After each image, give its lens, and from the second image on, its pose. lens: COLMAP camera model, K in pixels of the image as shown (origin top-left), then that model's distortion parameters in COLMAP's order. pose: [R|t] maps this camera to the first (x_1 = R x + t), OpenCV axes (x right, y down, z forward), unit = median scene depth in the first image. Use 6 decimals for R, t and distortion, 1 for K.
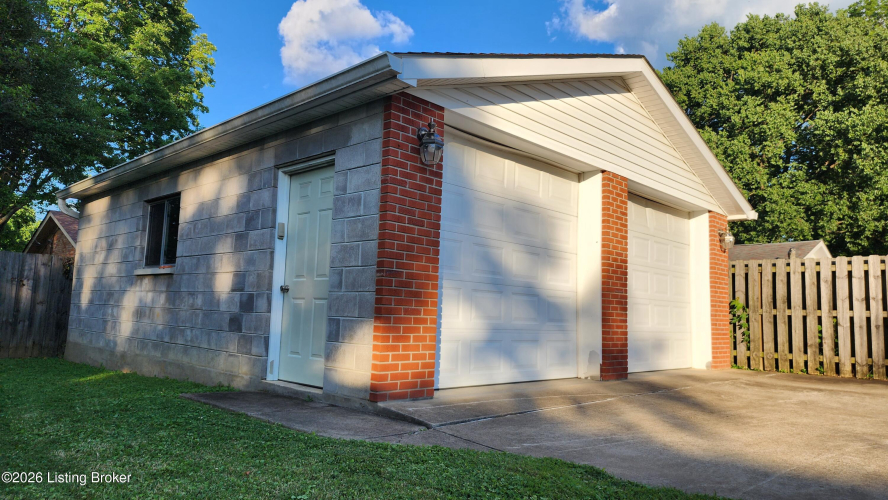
lens RADIAL K [[608.2, 0, 444.0], [0, 608.2, 250.0], [0, 0, 1]] dist [0.076446, 0.000206]
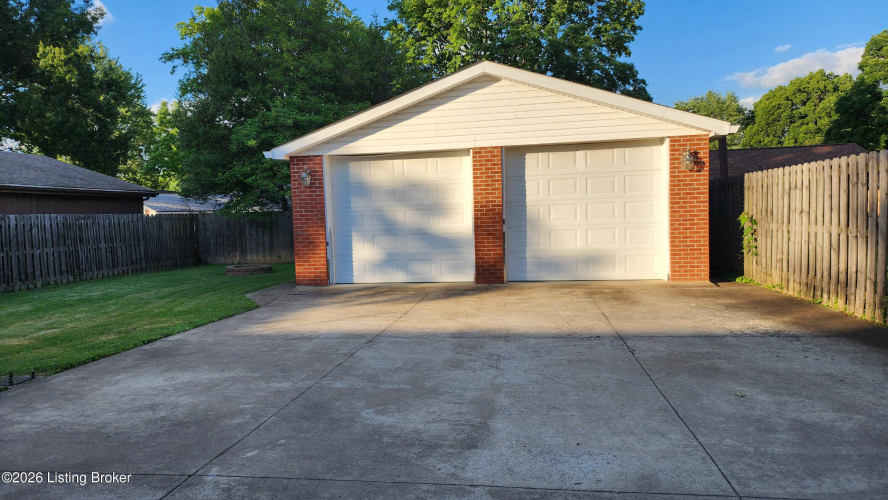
lens RADIAL K [[608.2, 0, 444.0], [0, 608.2, 250.0], [0, 0, 1]] dist [0.076446, 0.000206]
pose [[0.575459, -0.008690, -0.817784, 1.595146], [0.136313, 0.986975, 0.085433, -0.021364], [0.806390, -0.160638, 0.569149, 0.055309]]
